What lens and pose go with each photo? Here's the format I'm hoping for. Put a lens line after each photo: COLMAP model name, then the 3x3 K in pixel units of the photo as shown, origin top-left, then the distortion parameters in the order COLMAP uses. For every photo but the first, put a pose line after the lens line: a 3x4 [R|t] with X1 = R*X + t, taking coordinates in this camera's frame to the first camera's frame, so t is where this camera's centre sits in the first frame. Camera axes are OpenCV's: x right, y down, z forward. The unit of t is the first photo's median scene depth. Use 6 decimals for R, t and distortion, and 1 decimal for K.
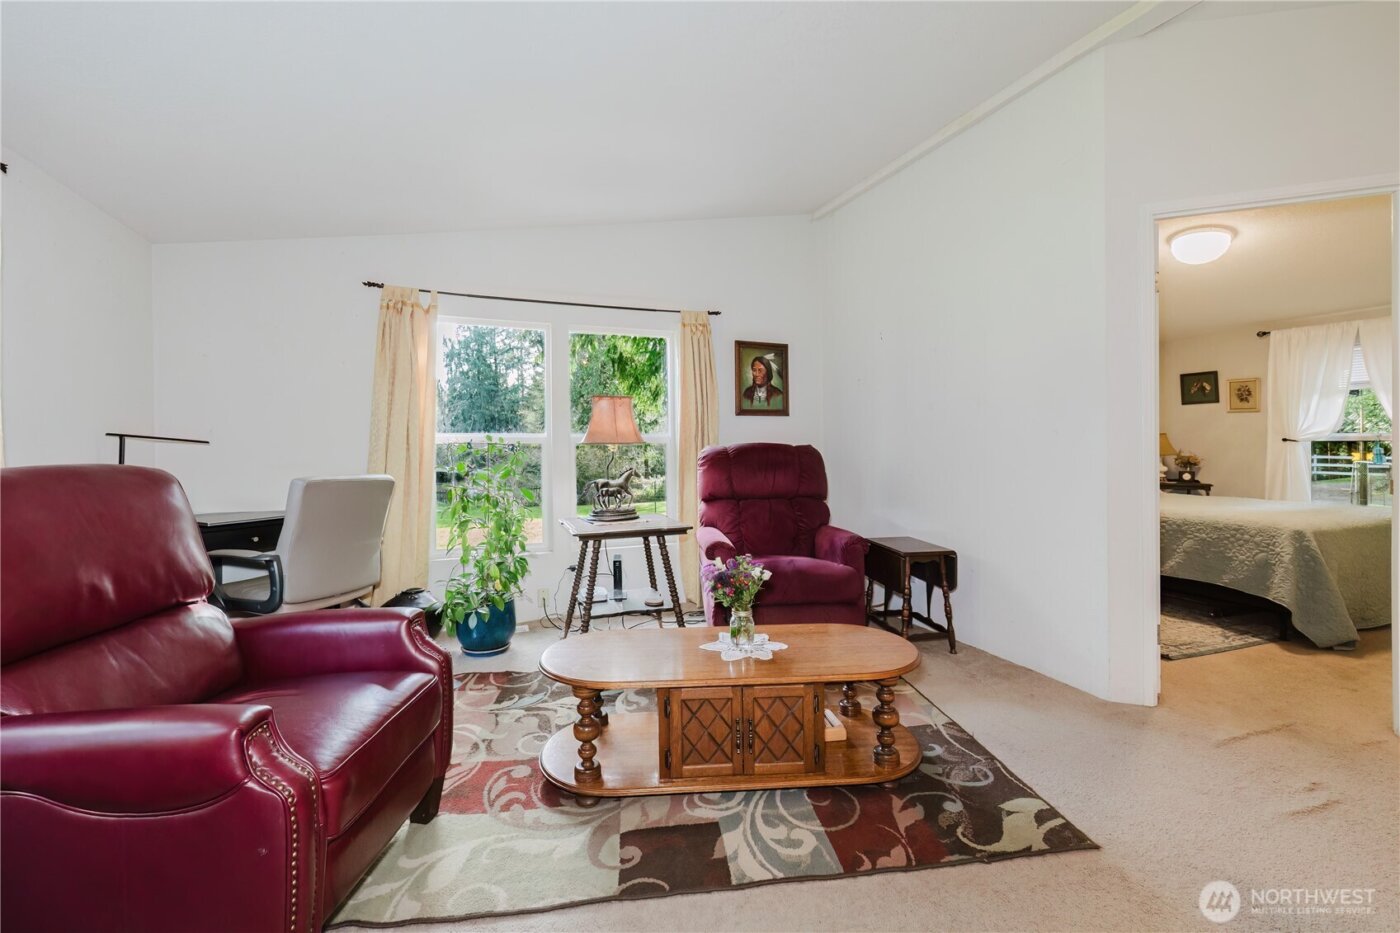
lens RADIAL K [[613.7, 0, 692.4], [0, 613.7, 477.7], [0, 0, 1]] dist [-0.000843, -0.000670]
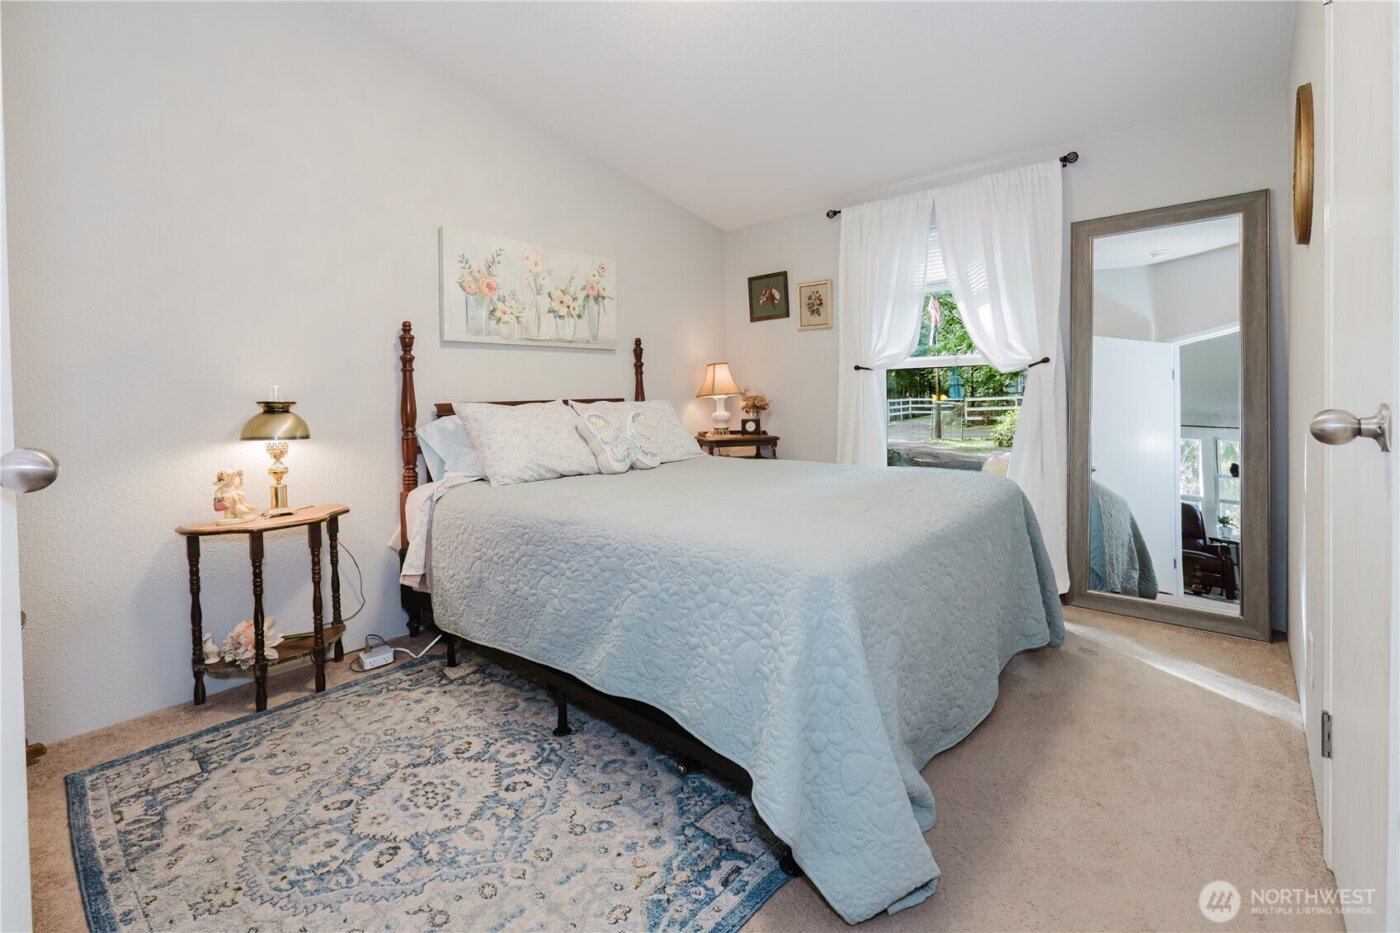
lens RADIAL K [[609.0, 0, 702.5], [0, 609.0, 491.1], [0, 0, 1]] dist [-0.000139, -0.000106]
pose [[0.893356, -0.090543, 0.440134, 0.453678], [0.048241, 0.993153, 0.106392, -0.004904], [-0.446754, -0.073814, 0.891607, 0.417453]]
